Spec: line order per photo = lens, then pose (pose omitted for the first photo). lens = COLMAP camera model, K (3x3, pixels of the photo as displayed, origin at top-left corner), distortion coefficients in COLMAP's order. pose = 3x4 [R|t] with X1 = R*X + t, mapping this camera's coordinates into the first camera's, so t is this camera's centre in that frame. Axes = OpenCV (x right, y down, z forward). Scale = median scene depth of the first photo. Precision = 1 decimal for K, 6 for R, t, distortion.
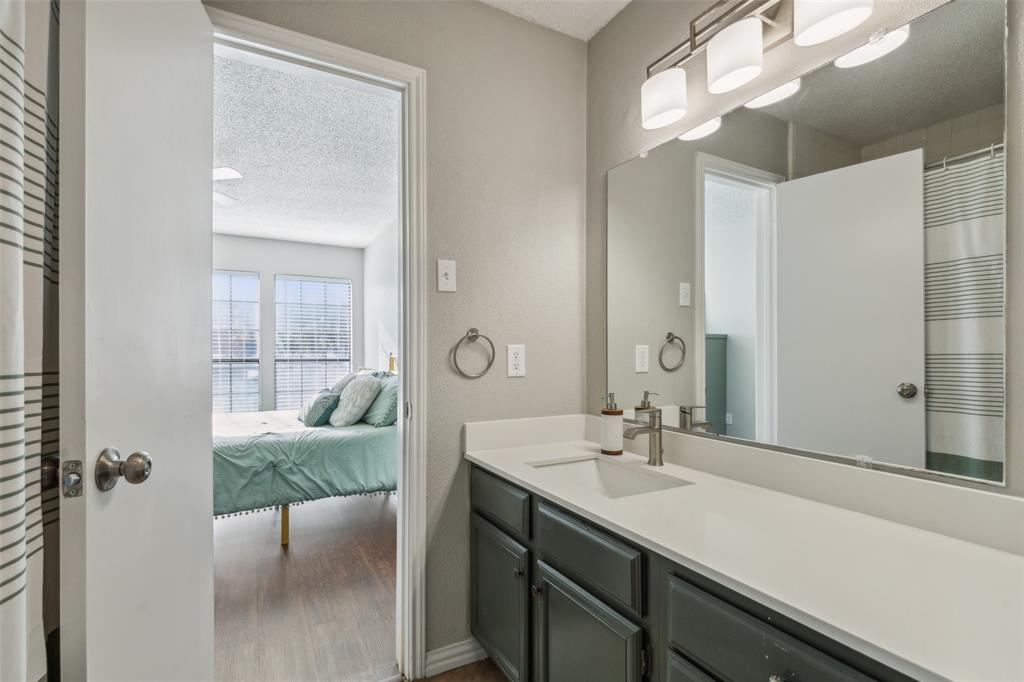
lens RADIAL K [[475.5, 0, 510.2], [0, 475.5, 352.1], [0, 0, 1]] dist [0.009427, -0.002520]
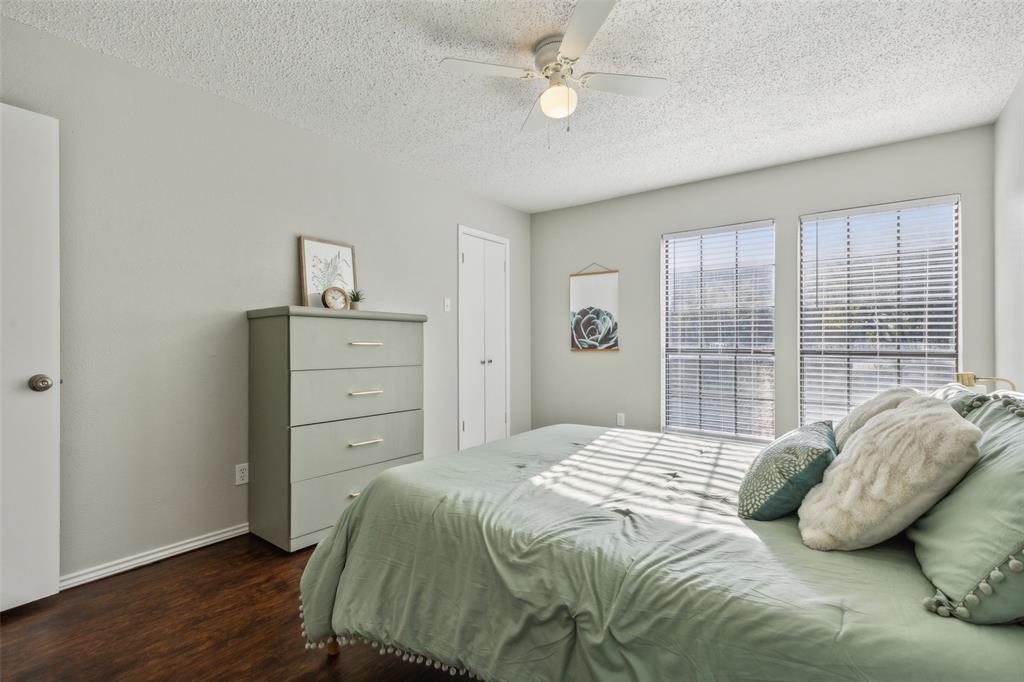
lens RADIAL K [[475.5, 0, 505.1], [0, 475.5, 342.4], [0, 0, 1]] dist [0.009427, -0.002520]
pose [[0.410440, 0.004129, -0.911878, -0.126990], [-0.003014, 0.999990, 0.003171, 0.005820], [0.911883, 0.001447, 0.410449, 0.633255]]
